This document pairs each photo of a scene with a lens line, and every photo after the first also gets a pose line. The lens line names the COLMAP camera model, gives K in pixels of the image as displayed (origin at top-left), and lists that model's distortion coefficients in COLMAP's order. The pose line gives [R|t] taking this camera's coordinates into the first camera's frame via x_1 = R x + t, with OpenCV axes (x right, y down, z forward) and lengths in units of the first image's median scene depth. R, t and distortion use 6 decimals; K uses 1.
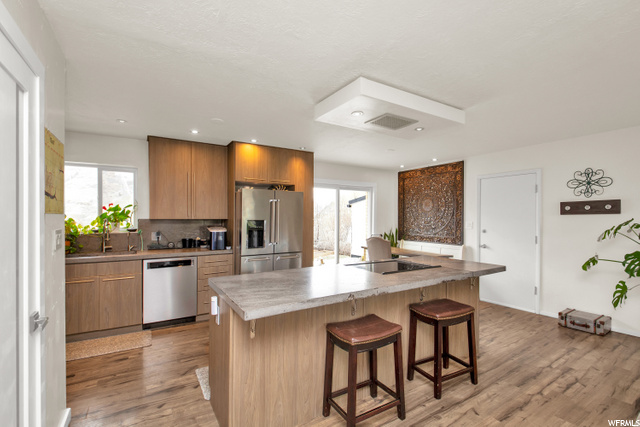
lens RADIAL K [[283.4, 0, 317.8], [0, 283.4, 219.0], [0, 0, 1]] dist [-0.001296, -0.012444]
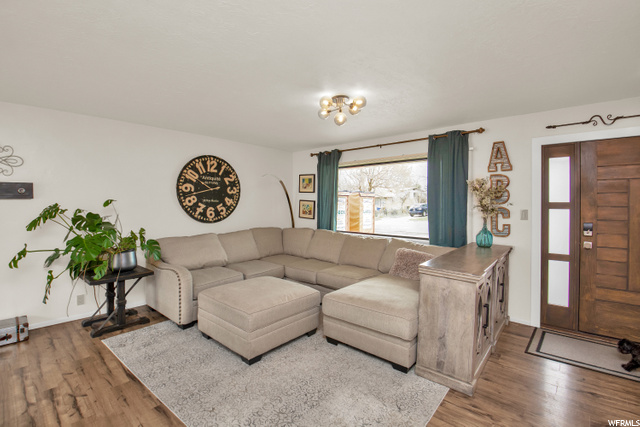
lens RADIAL K [[293.9, 0, 322.5], [0, 293.9, 203.6], [0, 0, 1]] dist [-0.038350, -0.001617]
pose [[-0.304372, -0.001000, 0.952553, -0.067706], [0.000492, 0.999999, 0.001207, -0.003581], [-0.952553, 0.000837, -0.304371, 0.340907]]
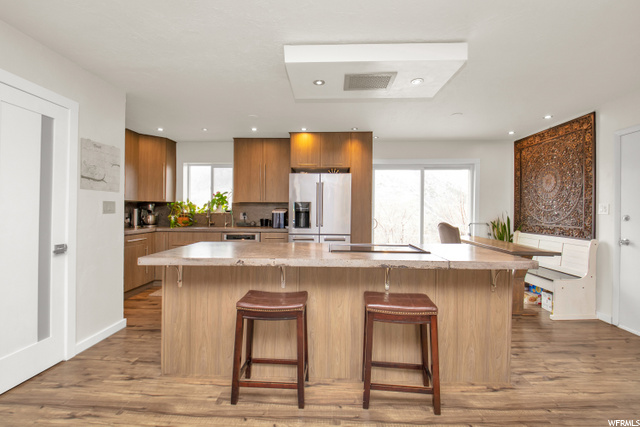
lens RADIAL K [[283.4, 0, 321.8], [0, 283.4, 211.4], [0, 0, 1]] dist [-0.001296, -0.012444]
pose [[0.832509, 0.004690, -0.553992, 0.457305], [-0.005850, 0.999983, -0.000325, 0.040368], [0.553981, 0.003511, 0.832522, 0.146469]]
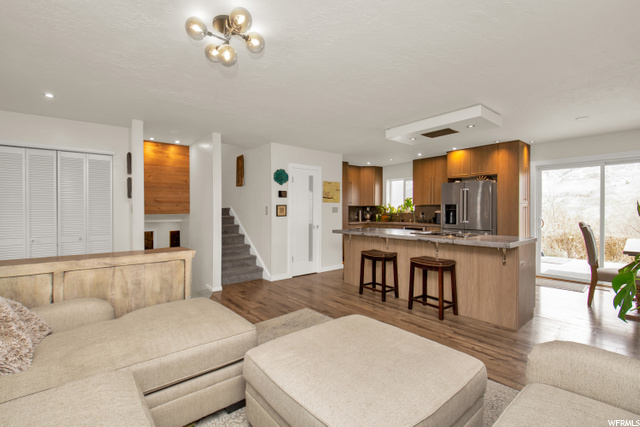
lens RADIAL K [[283.4, 0, 315.2], [0, 283.4, 214.7], [0, 0, 1]] dist [-0.001296, -0.012444]
pose [[0.114031, 0.013525, -0.993385, 1.169015], [-0.002134, 0.999908, 0.013369, 0.038901], [0.993475, 0.000596, 0.114049, 0.154174]]
